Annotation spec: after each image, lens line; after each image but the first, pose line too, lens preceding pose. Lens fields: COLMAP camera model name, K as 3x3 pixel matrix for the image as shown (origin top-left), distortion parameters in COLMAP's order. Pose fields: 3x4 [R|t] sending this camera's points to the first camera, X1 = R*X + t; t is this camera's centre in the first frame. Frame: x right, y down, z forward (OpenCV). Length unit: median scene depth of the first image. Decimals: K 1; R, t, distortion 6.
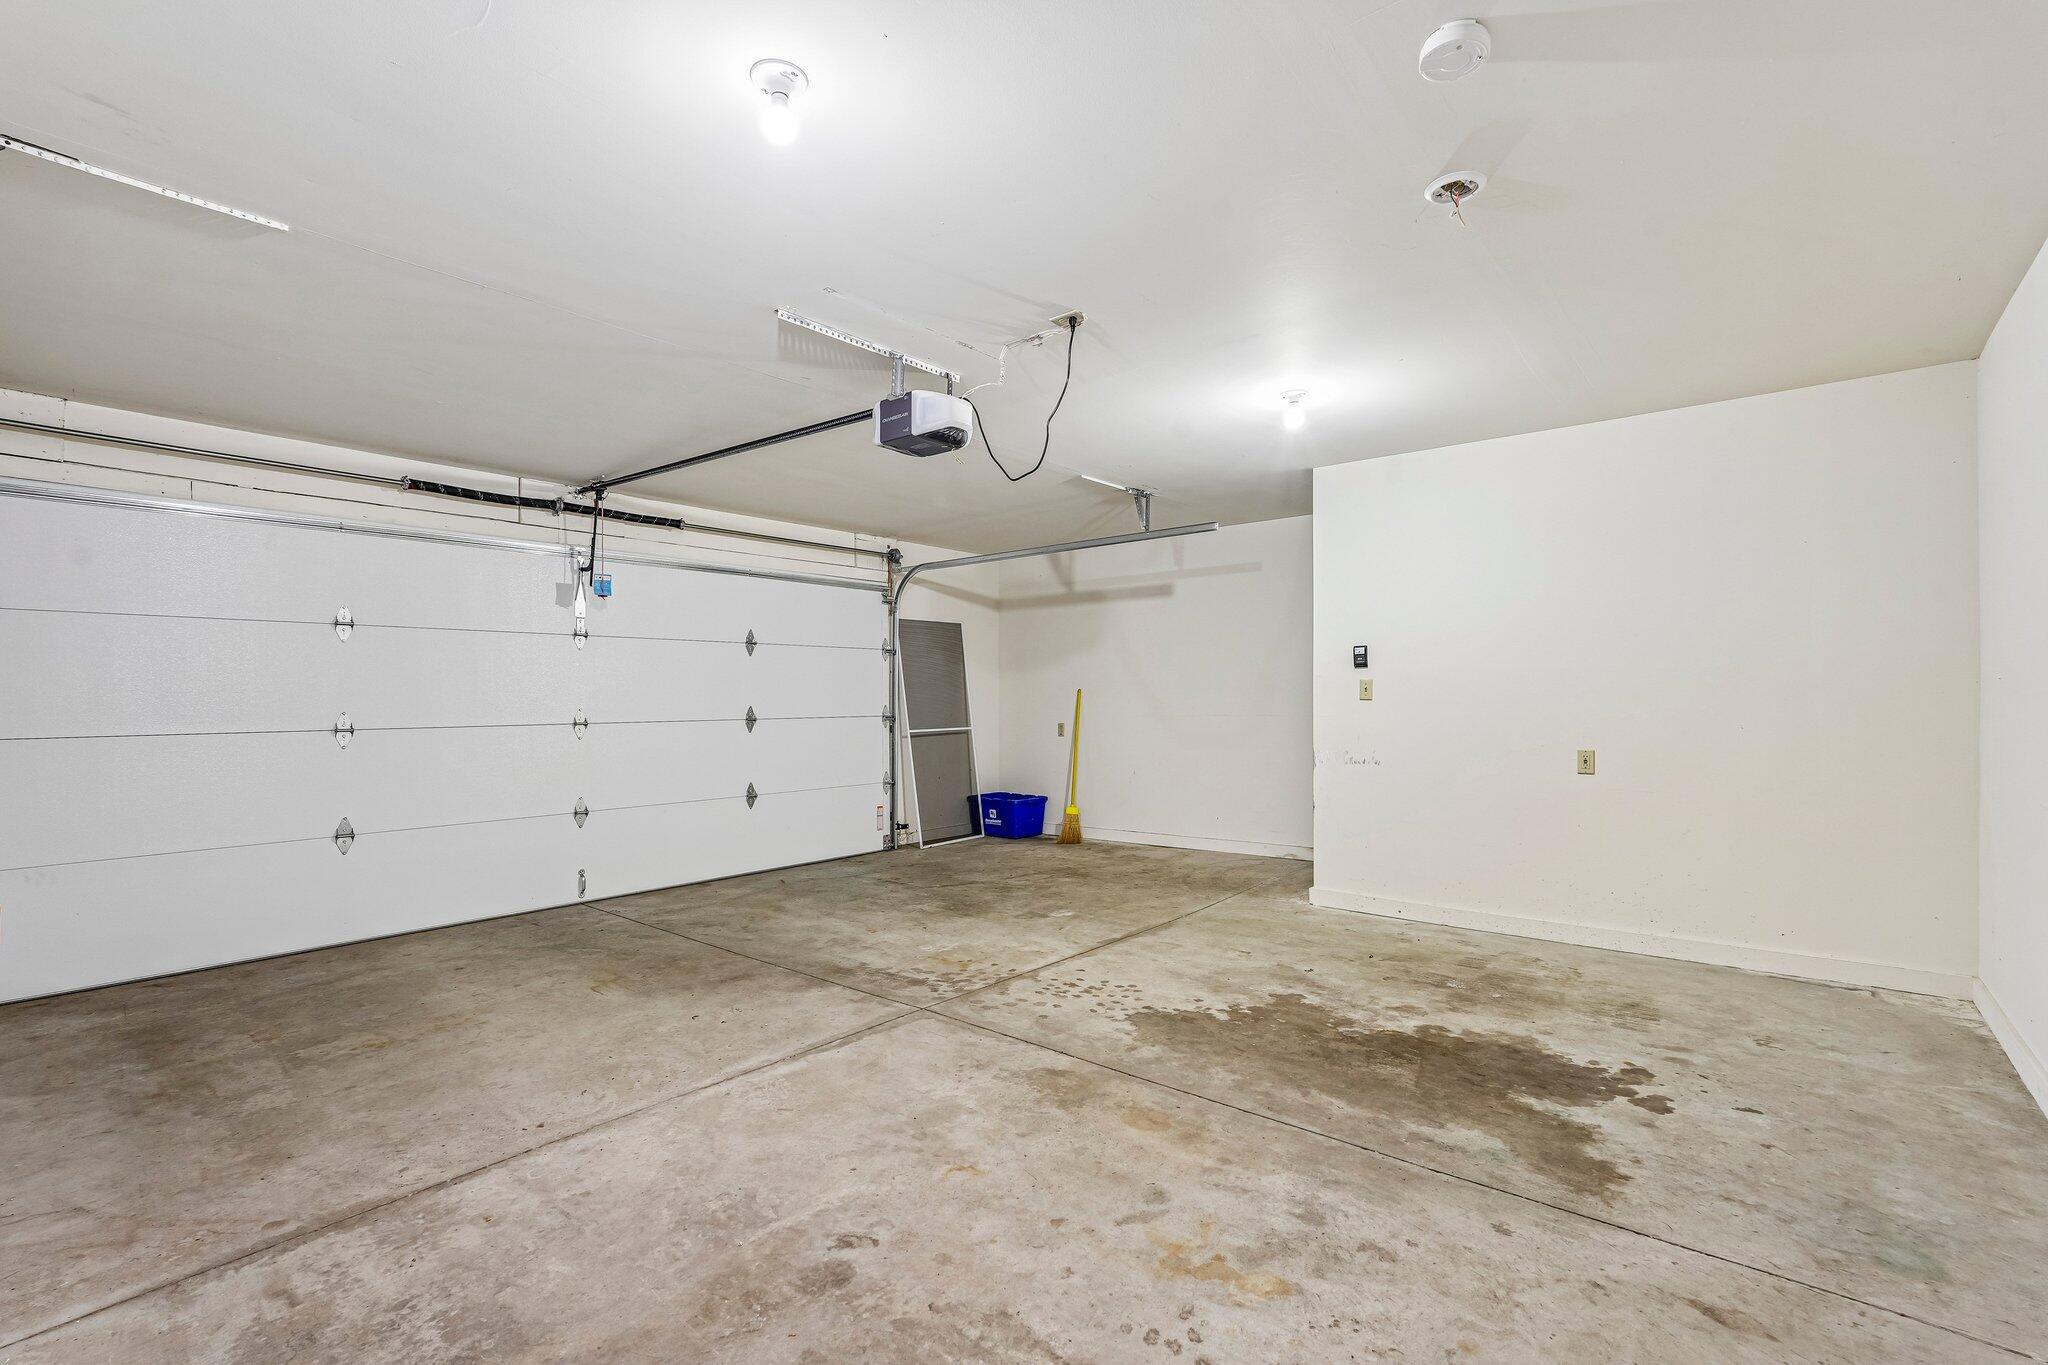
lens RADIAL K [[898.9, 0, 1027.6], [0, 898.9, 688.2], [0, 0, 1]] dist [0.001268, 0.000701]
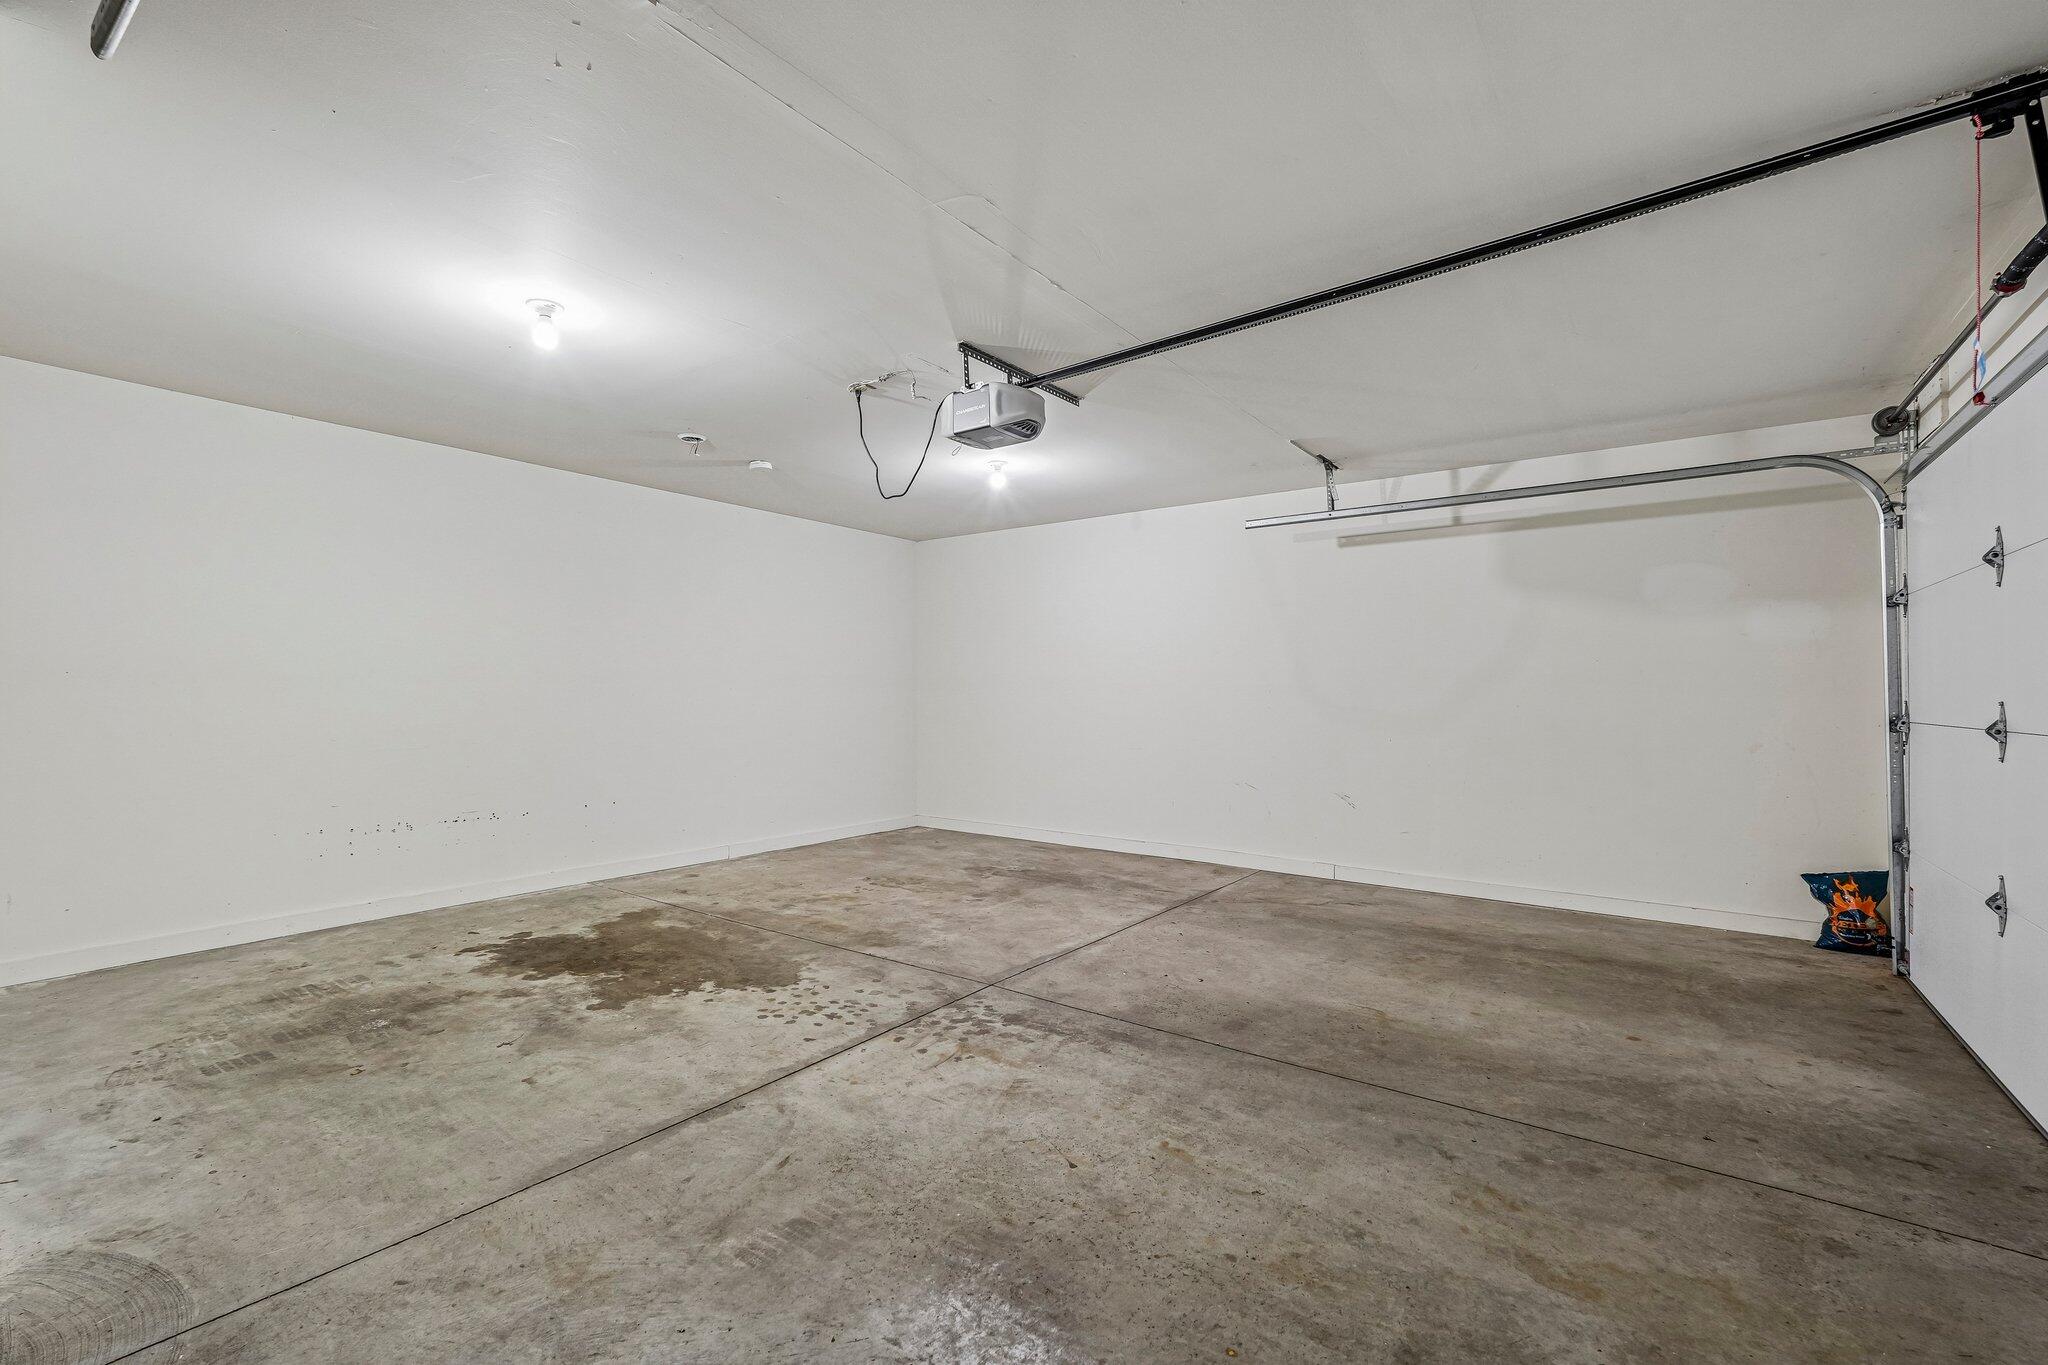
lens RADIAL K [[898.9, 0, 1027.6], [0, 898.9, 688.2], [0, 0, 1]] dist [0.001268, 0.000701]
pose [[-0.996432, 0.004665, -0.084276, -0.073522], [0.006216, 0.999816, -0.018143, 0.033370], [0.084176, -0.018602, -0.996277, 2.073213]]
